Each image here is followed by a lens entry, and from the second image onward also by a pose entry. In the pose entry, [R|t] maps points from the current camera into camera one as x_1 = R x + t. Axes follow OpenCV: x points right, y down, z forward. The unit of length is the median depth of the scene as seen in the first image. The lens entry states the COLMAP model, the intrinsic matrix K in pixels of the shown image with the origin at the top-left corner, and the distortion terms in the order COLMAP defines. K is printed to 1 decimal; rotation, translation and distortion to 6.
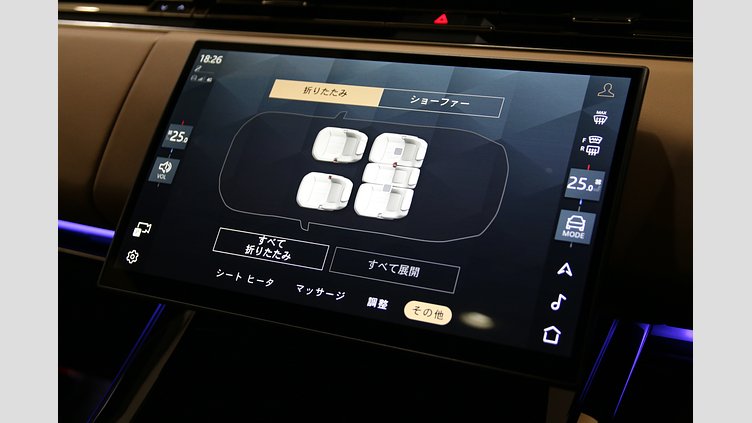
lens RADIAL K [[898.2, 0, 374.9], [0, 898.2, 213.0], [0, 0, 1]] dist [0.011673, 0.000000]
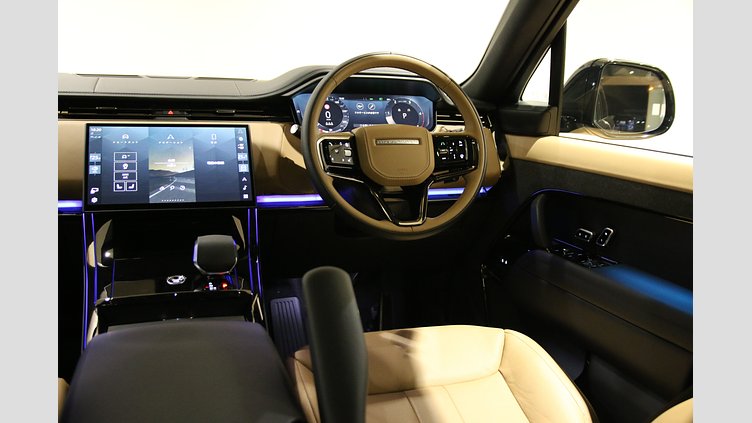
lens RADIAL K [[623.9, 0, 375.8], [0, 623.9, 213.2], [0, 0, 1]] dist [-0.067249, 0.014505]
pose [[0.708050, -0.139029, 0.692341, -1.125269], [0.158186, 0.986739, 0.036372, 0.181500], [-0.688217, 0.083765, 0.720653, -1.133289]]
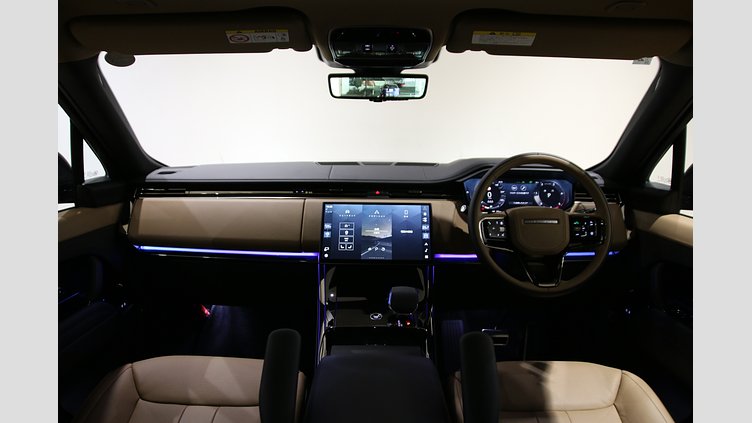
lens RADIAL K [[487.4, 0, 377.7], [0, 487.4, 212.4], [0, 0, 1]] dist [-0.085158, 0.015941]
pose [[0.893727, -0.091327, 0.439217, -1.186662], [0.116359, 0.992744, -0.030347, -0.062853], [-0.433259, 0.078228, 0.897868, -1.342737]]
